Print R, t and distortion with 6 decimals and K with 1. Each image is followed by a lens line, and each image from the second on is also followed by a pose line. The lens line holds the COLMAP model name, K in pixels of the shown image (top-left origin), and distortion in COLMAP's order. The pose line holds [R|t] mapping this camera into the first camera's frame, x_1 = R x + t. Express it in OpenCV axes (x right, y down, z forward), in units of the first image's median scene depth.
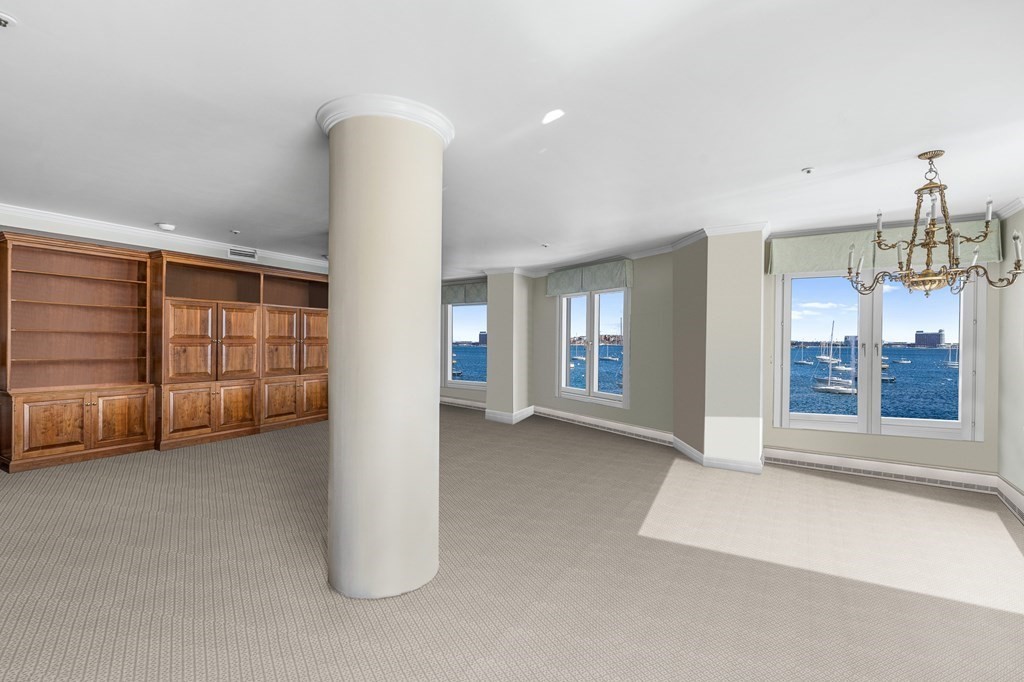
lens RADIAL K [[464.1, 0, 505.3], [0, 464.1, 341.9], [0, 0, 1]] dist [0.002594, 0.000274]
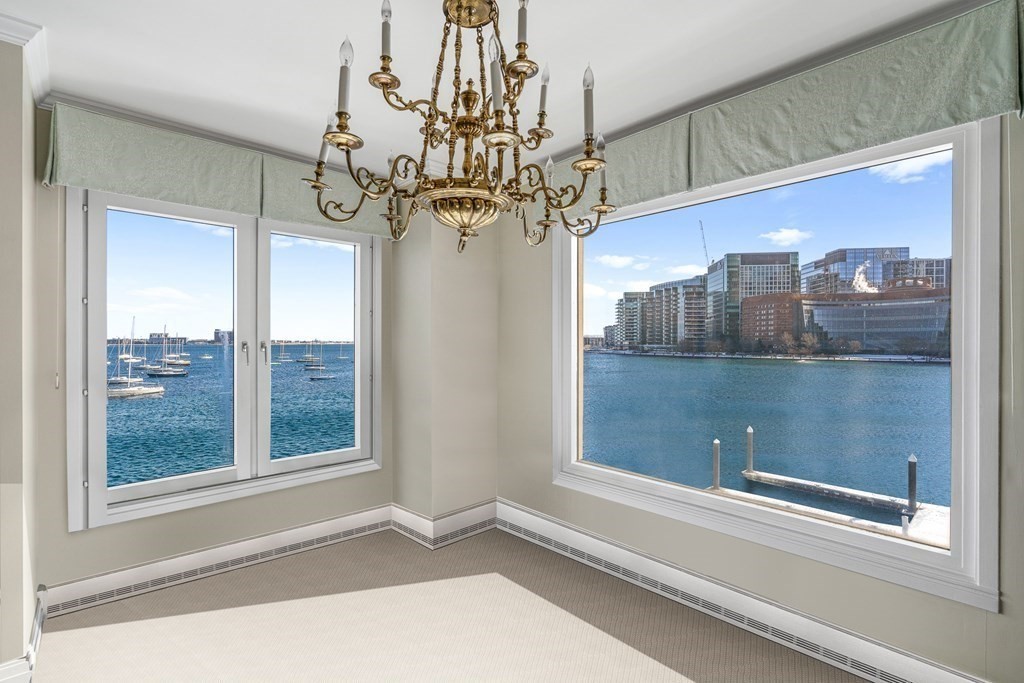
lens RADIAL K [[464.1, 0, 505.3], [0, 464.1, 342.4], [0, 0, 1]] dist [0.002594, 0.000274]
pose [[0.279180, -0.010376, 0.960183, 0.278318], [0.003884, 0.999946, 0.009676, -0.000704], [-0.960231, 0.001028, 0.279205, 0.486441]]
